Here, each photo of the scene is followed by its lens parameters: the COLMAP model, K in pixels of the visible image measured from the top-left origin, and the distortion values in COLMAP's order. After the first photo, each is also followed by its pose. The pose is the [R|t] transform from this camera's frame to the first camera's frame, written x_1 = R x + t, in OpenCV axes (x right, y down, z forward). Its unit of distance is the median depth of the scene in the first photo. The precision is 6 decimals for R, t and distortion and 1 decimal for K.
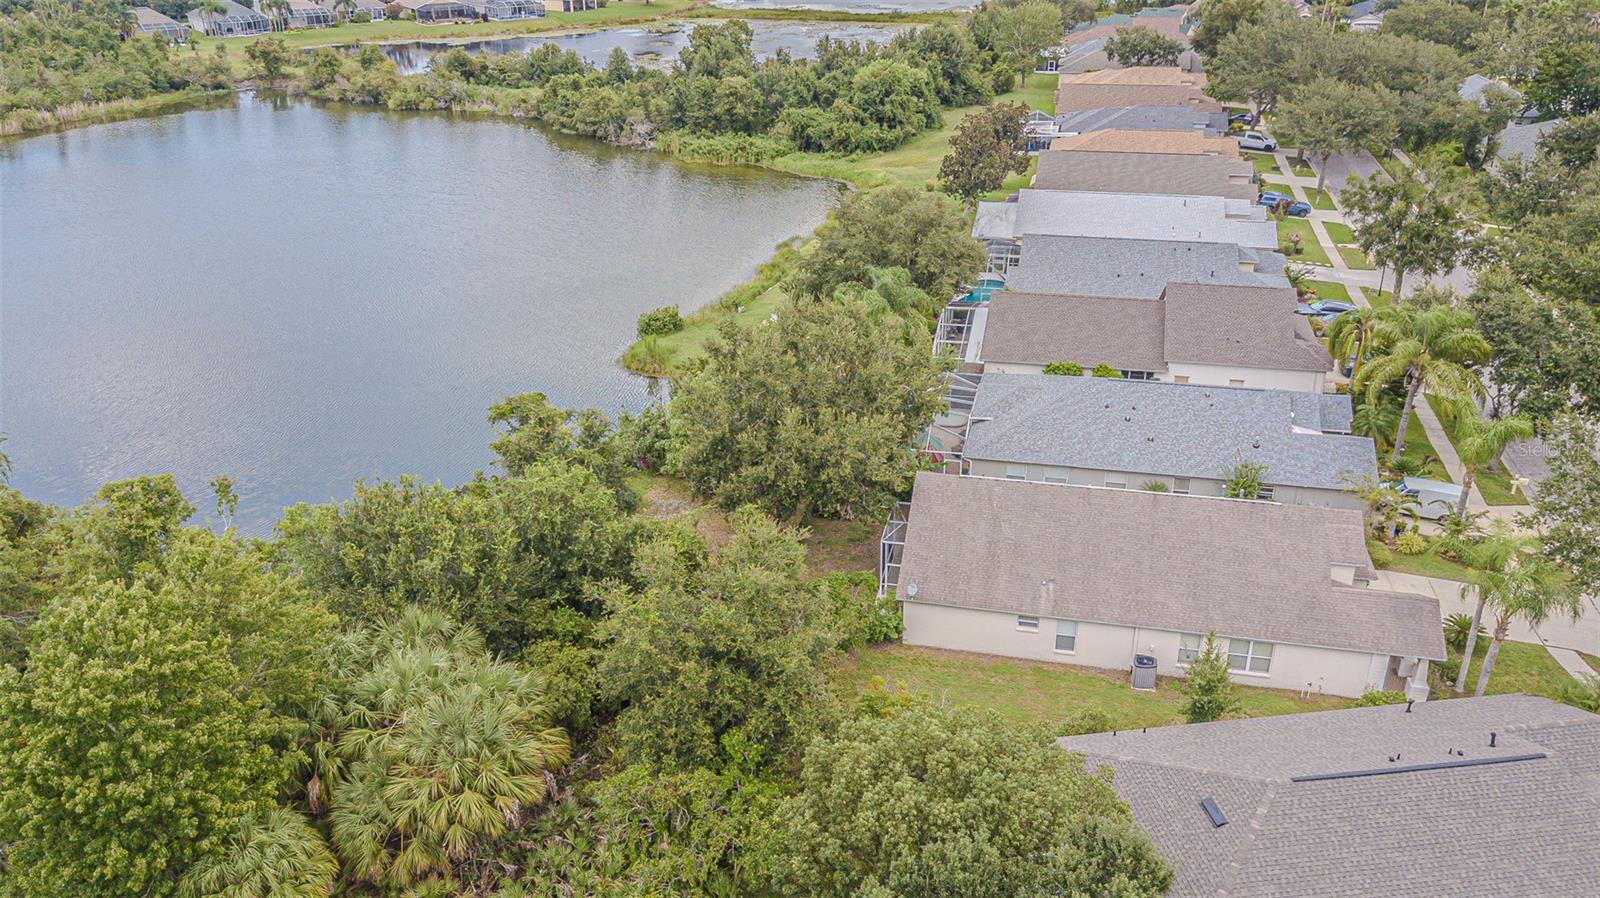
lens RADIAL K [[1224.7, 0, 800.0], [0, 1224.7, 449.0], [0, 0, 1]] dist [0.001852, 0.030475]
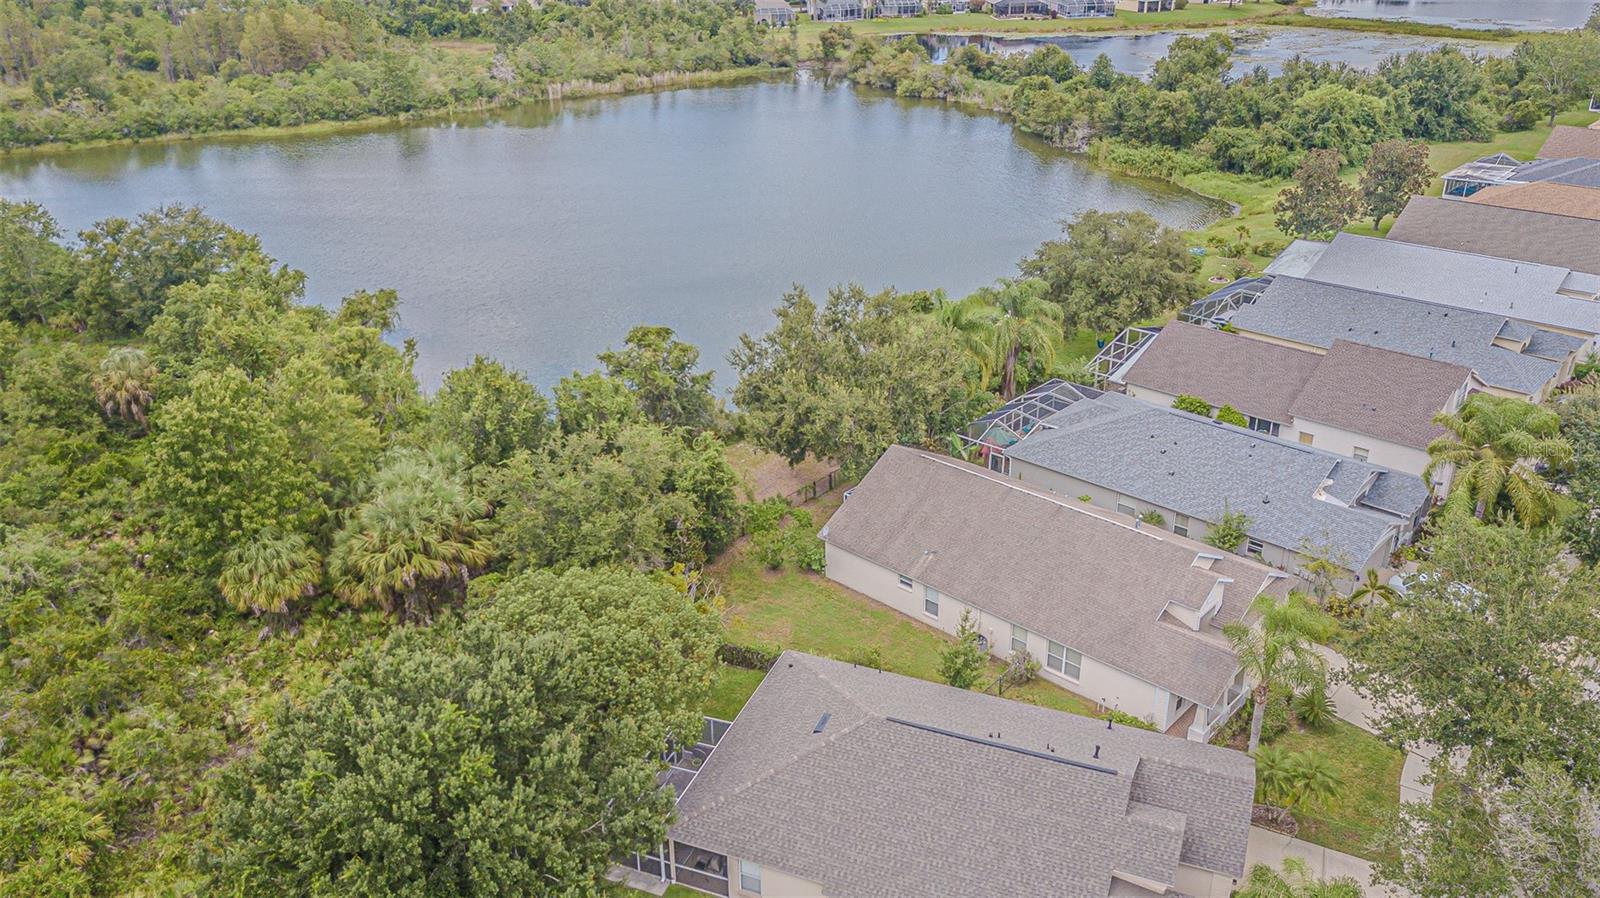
lens RADIAL K [[1224.7, 0, 800.0], [0, 1224.7, 449.0], [0, 0, 1]] dist [0.001852, 0.030475]
pose [[0.864954, 0.211930, -0.454907, 0.181216], [-0.208069, 0.976320, 0.059225, -0.009088], [0.456686, 0.043425, 0.888567, -0.026211]]
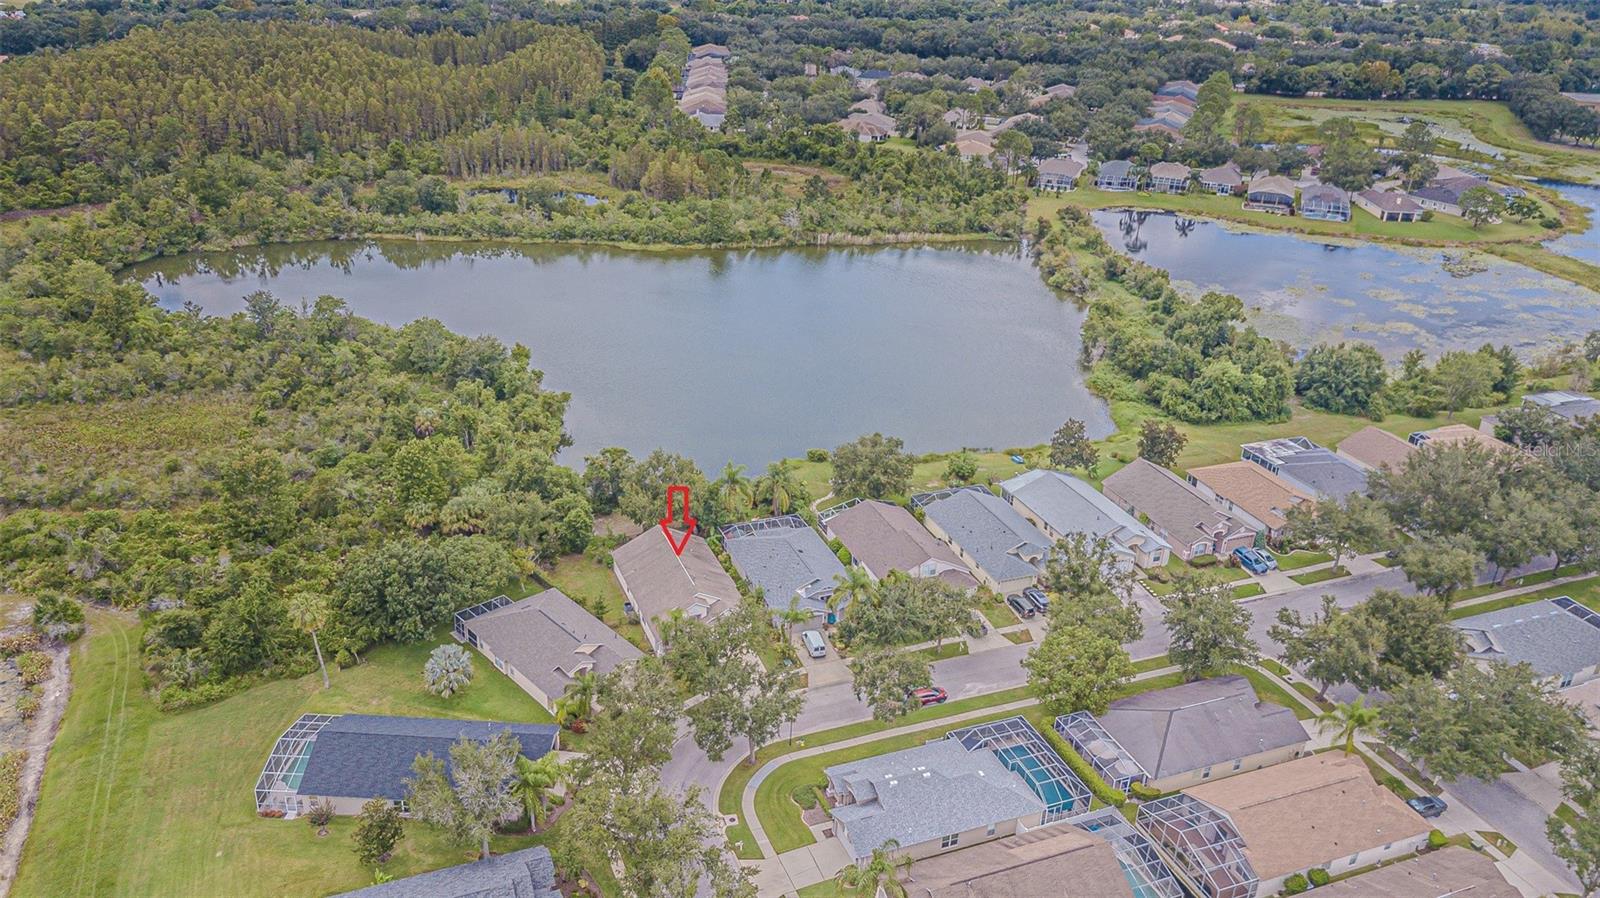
lens RADIAL K [[1251.7, 0, 800.0], [0, 1251.7, 449.0], [0, 0, 1]] dist [0.009679, 0.010175]
pose [[0.564419, 0.373518, -0.736149, 0.764012], [-0.387593, 0.907274, 0.163172, -0.241502], [0.728837, 0.193228, 0.656856, -0.218885]]
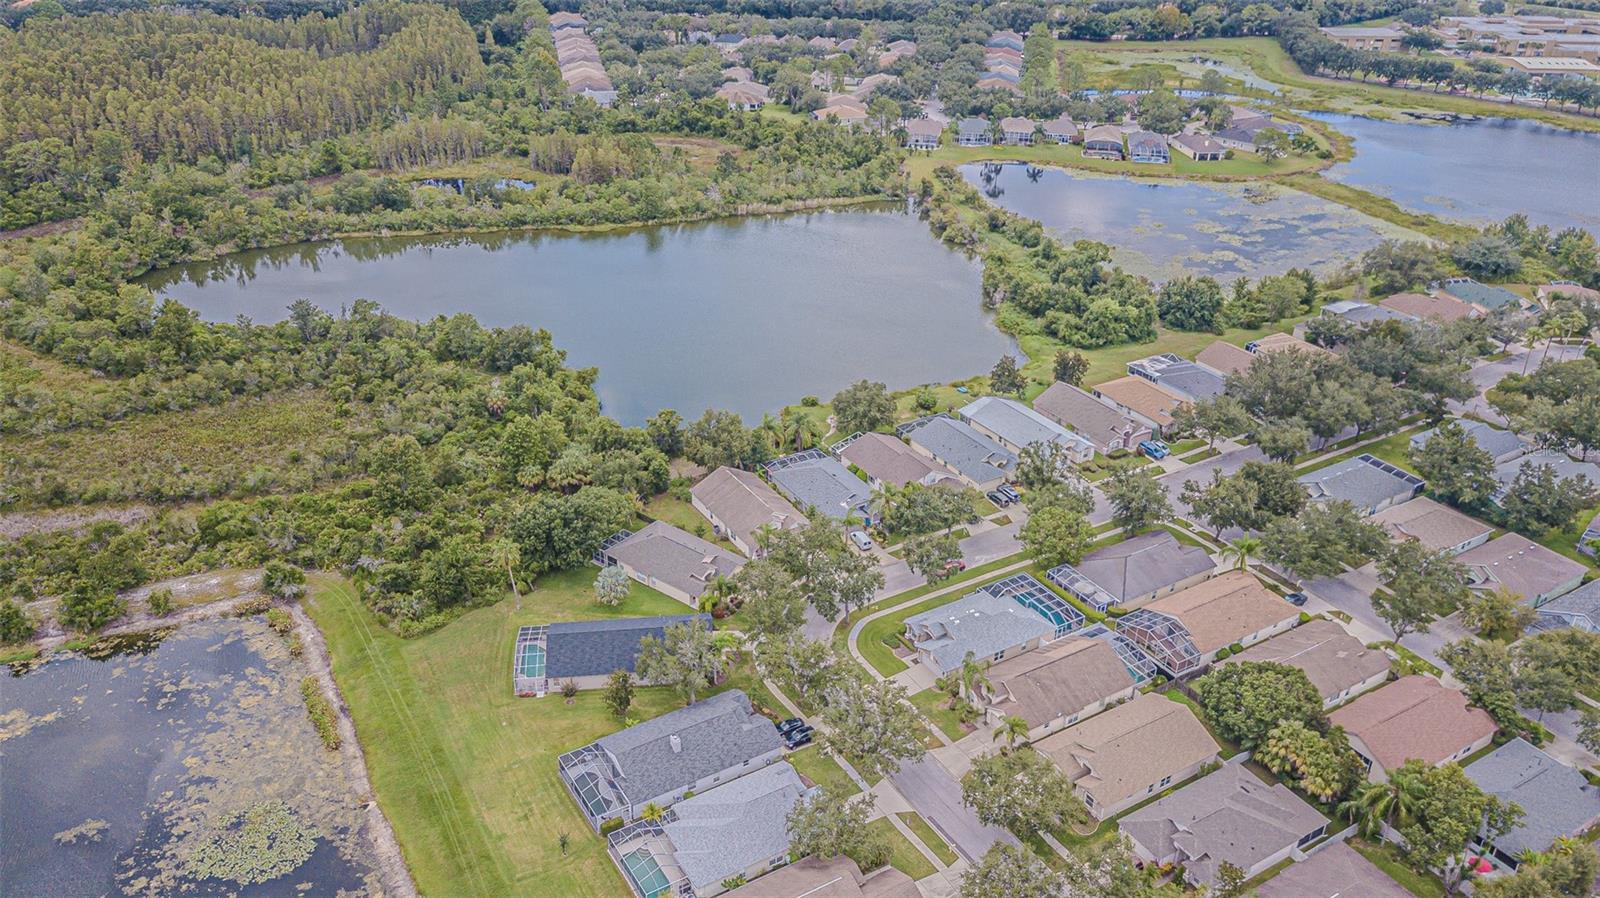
lens RADIAL K [[1251.7, 0, 800.0], [0, 1251.7, 449.0], [0, 0, 1]] dist [0.009679, 0.010175]
pose [[0.695642, 0.354296, -0.624946, 0.846924], [-0.327463, 0.930678, 0.163116, -0.235210], [0.639414, 0.091176, 0.763437, -0.558523]]
